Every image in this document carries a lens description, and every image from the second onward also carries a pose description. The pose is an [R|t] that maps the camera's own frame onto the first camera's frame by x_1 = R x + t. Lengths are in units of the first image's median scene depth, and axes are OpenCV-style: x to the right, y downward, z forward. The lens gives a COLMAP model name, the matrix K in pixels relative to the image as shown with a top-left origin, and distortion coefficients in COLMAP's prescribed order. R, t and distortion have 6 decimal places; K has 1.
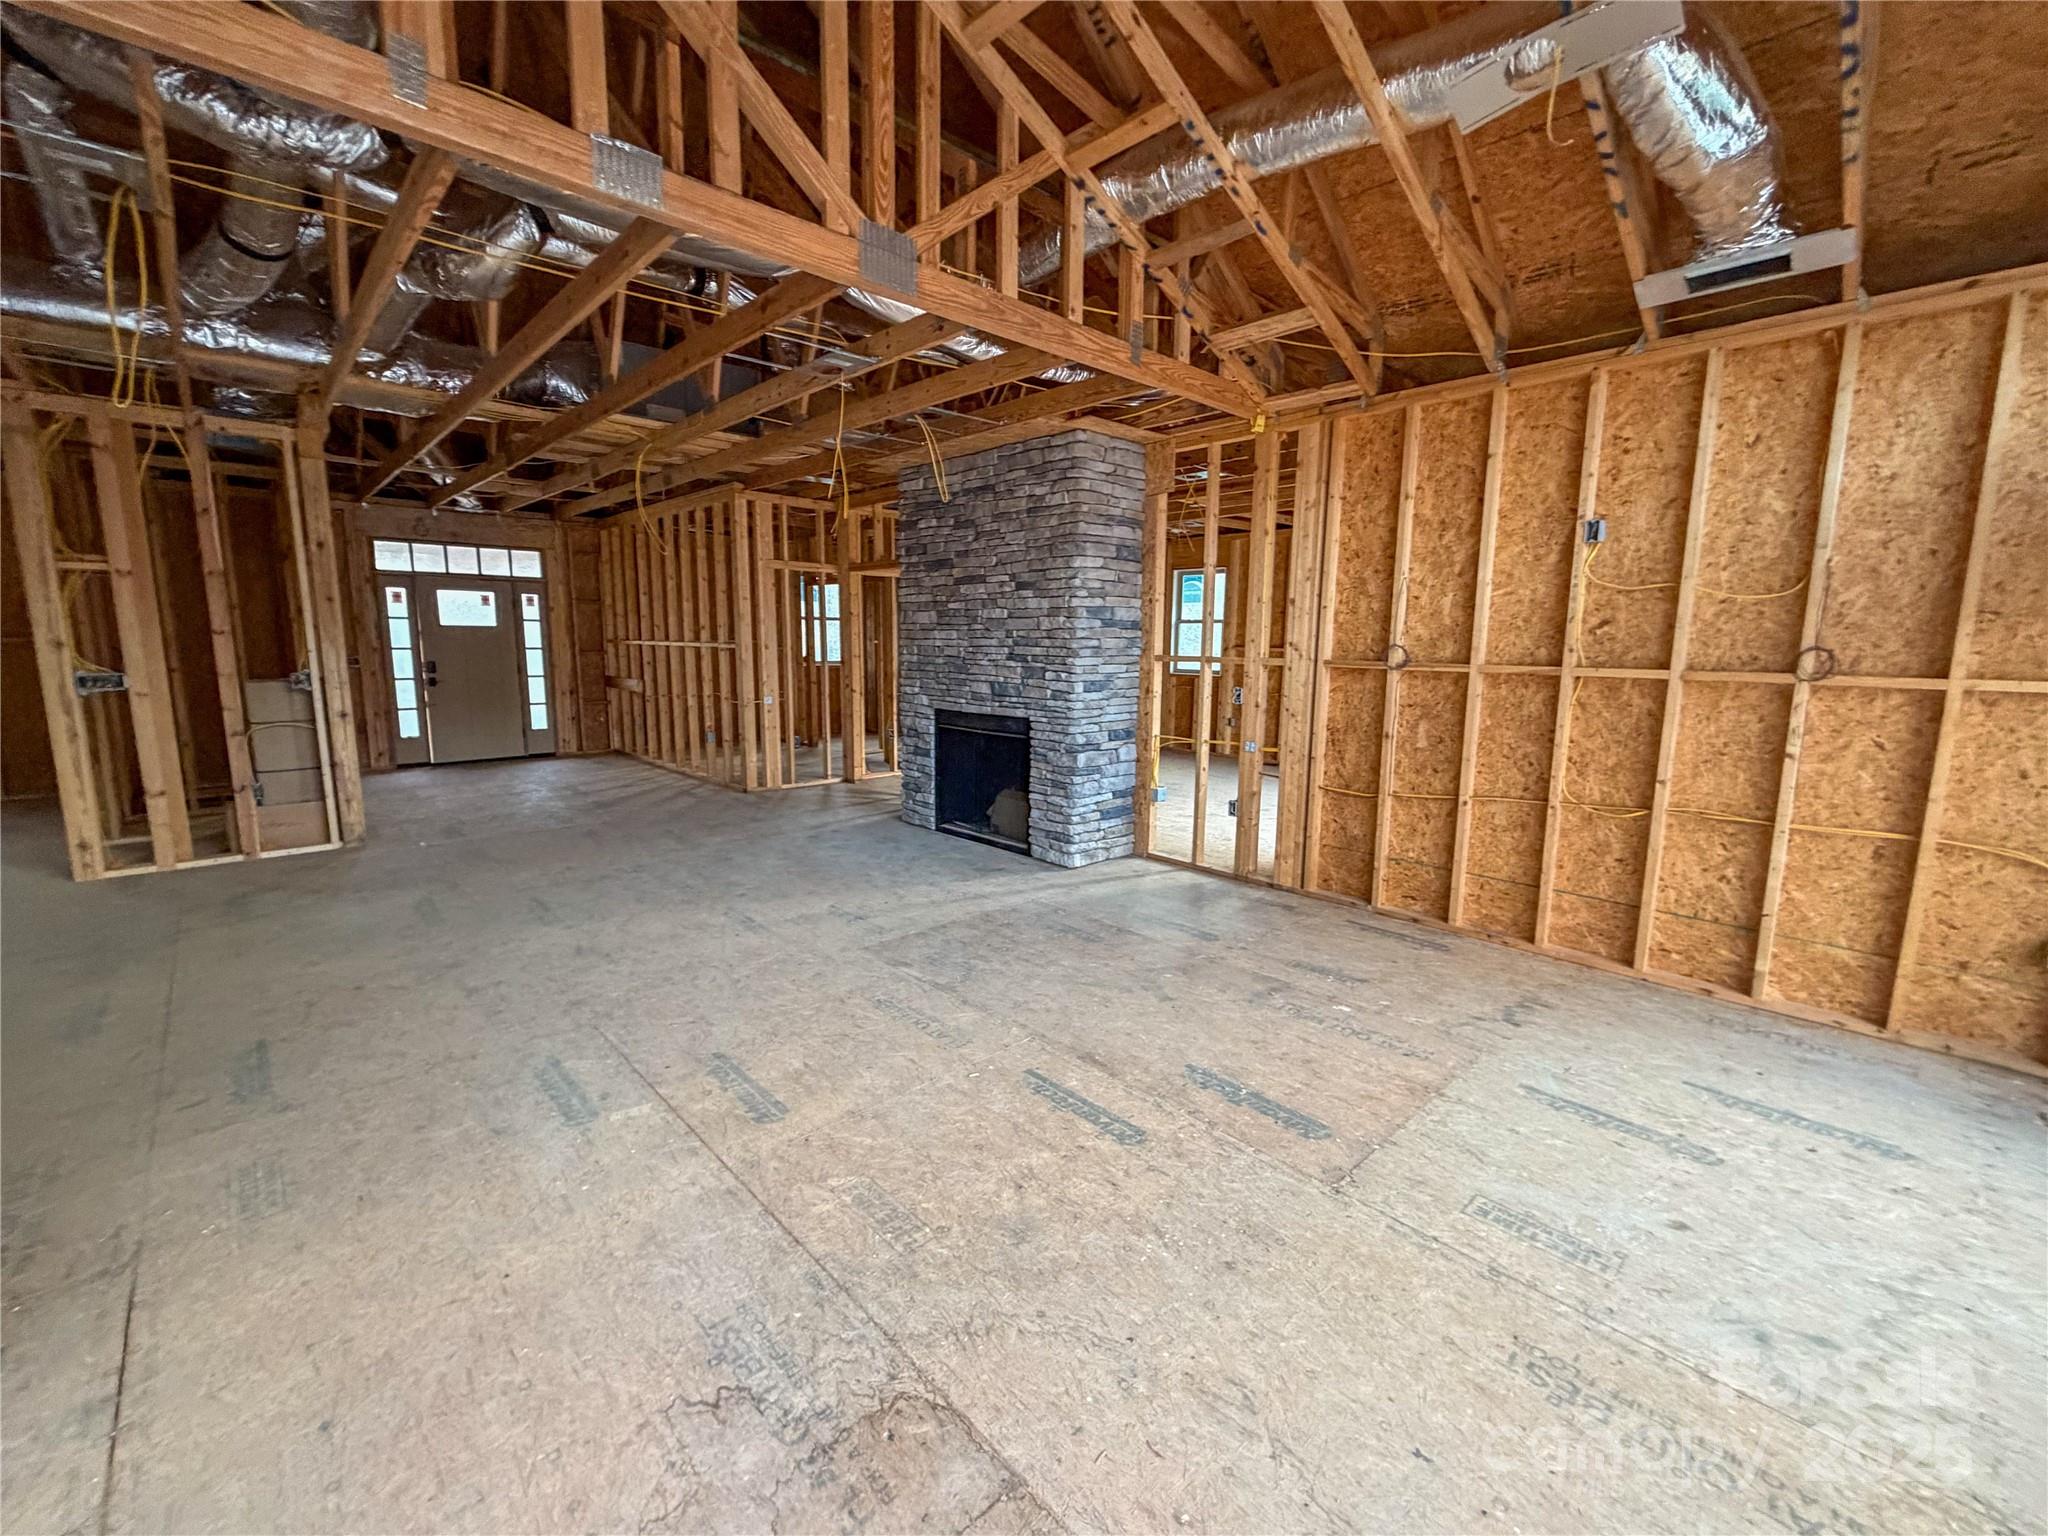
lens RADIAL K [[845.5, 0, 1017.4], [0, 845.5, 764.9], [0, 0, 1]] dist [0.000471, -0.000337]
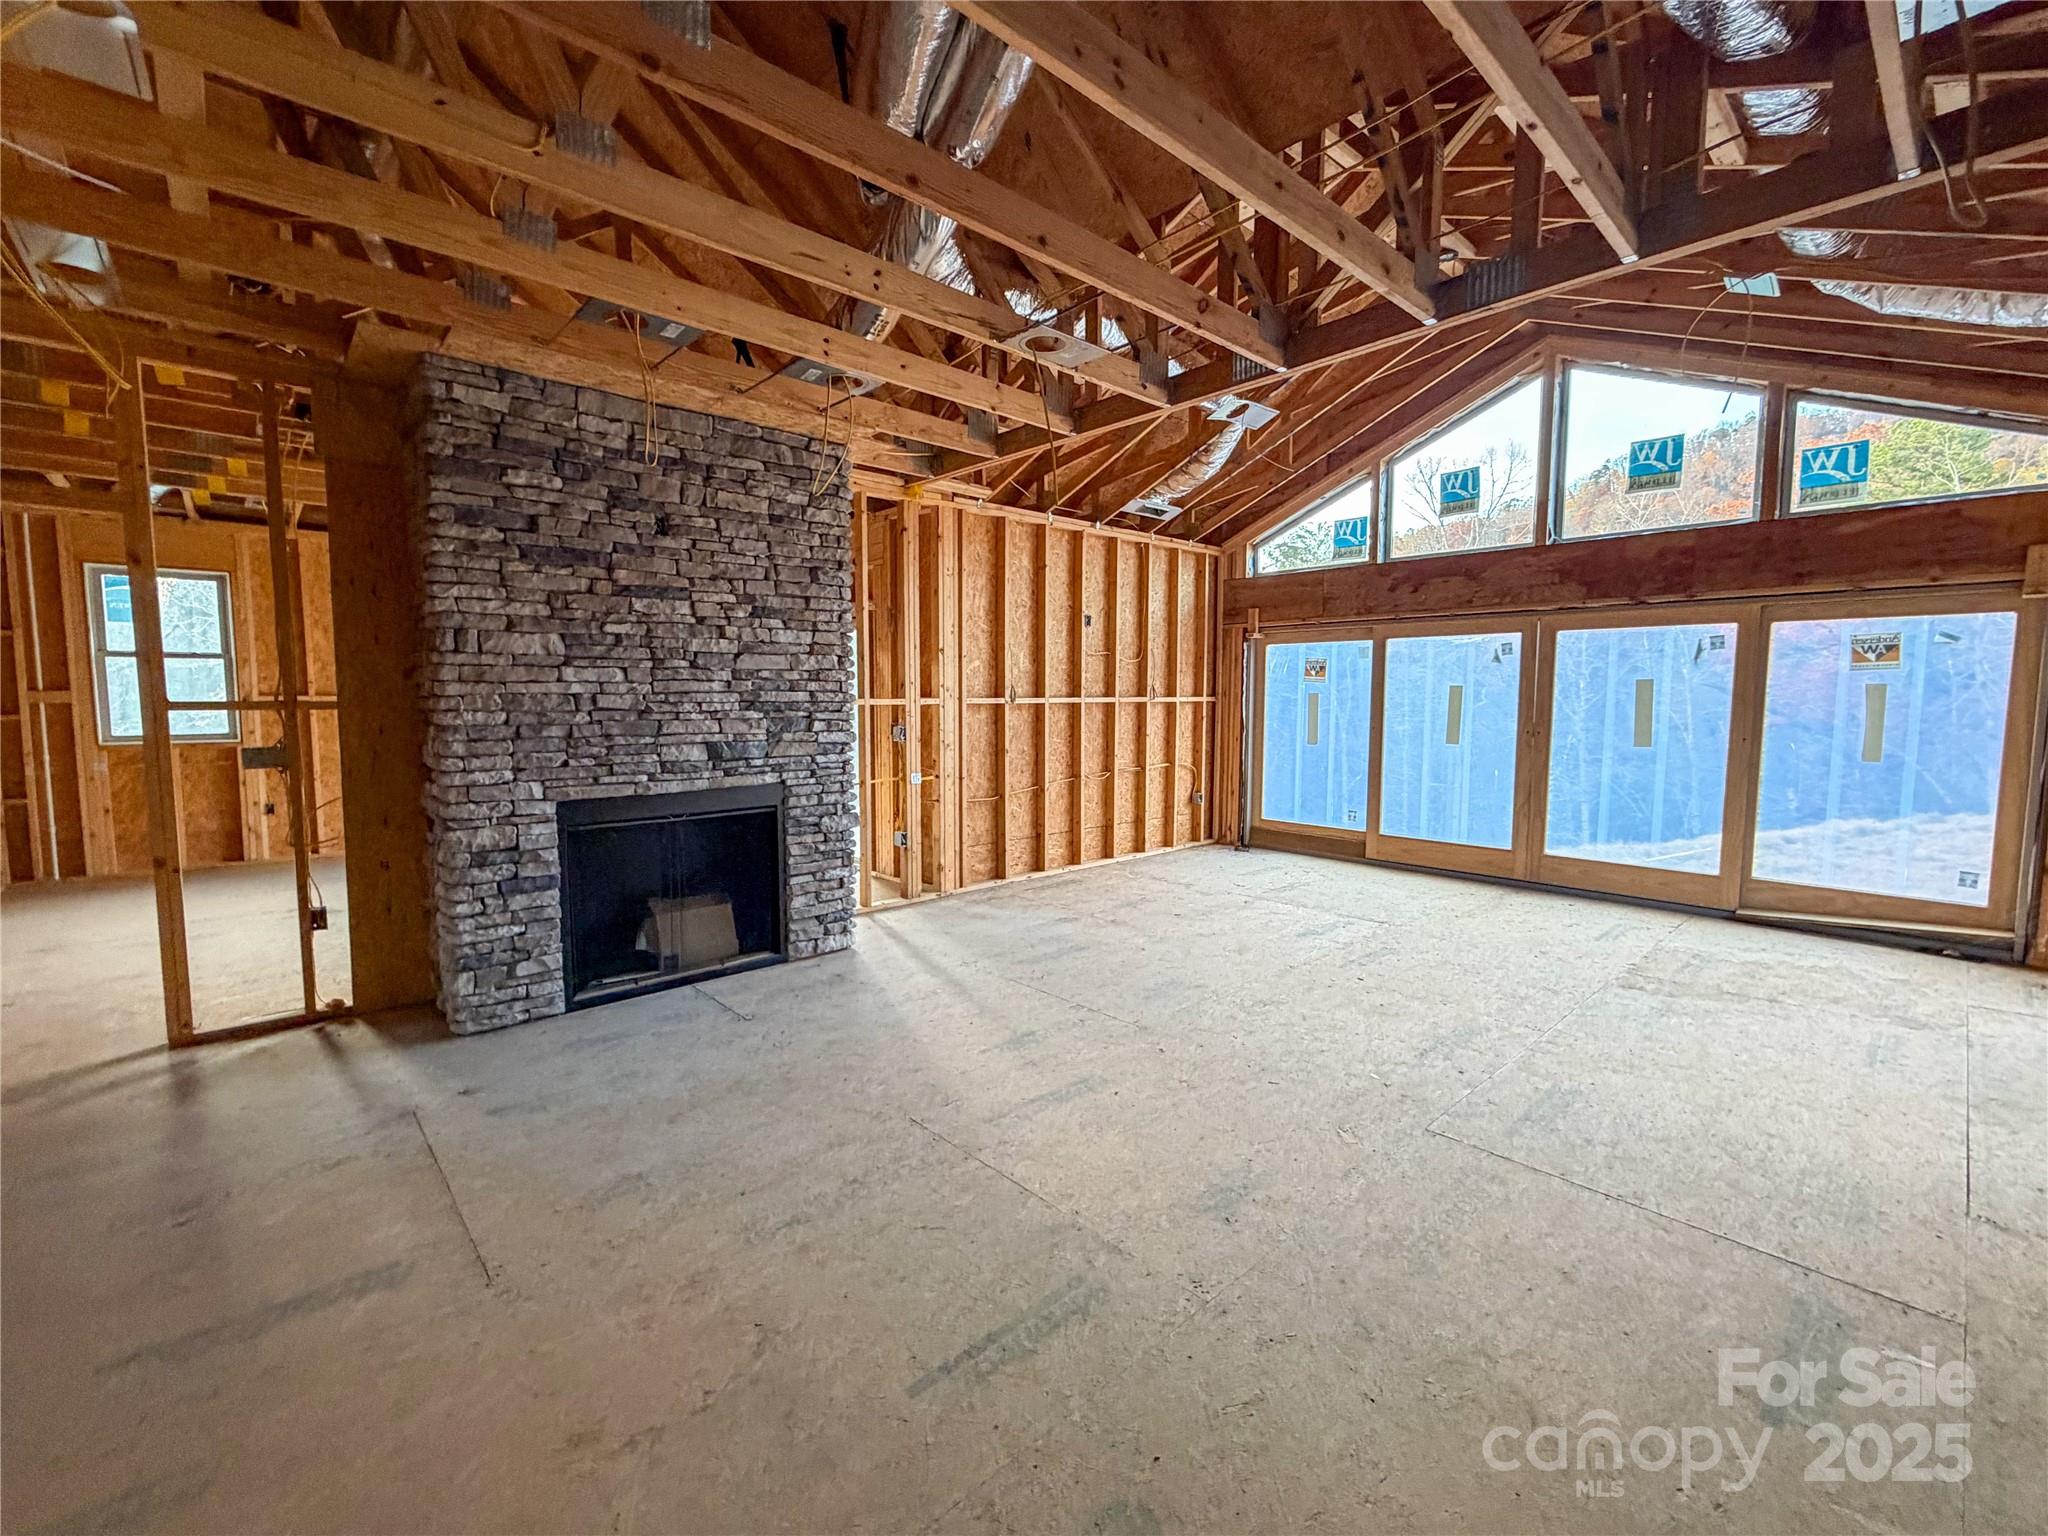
lens RADIAL K [[845.5, 0, 1017.4], [0, 845.5, 764.9], [0, 0, 1]] dist [0.000471, -0.000337]
pose [[0.019000, -0.095853, 0.995214, -0.755846], [0.148359, 0.984645, 0.092003, -0.111461], [-0.988751, 0.145901, 0.032929, 0.761103]]
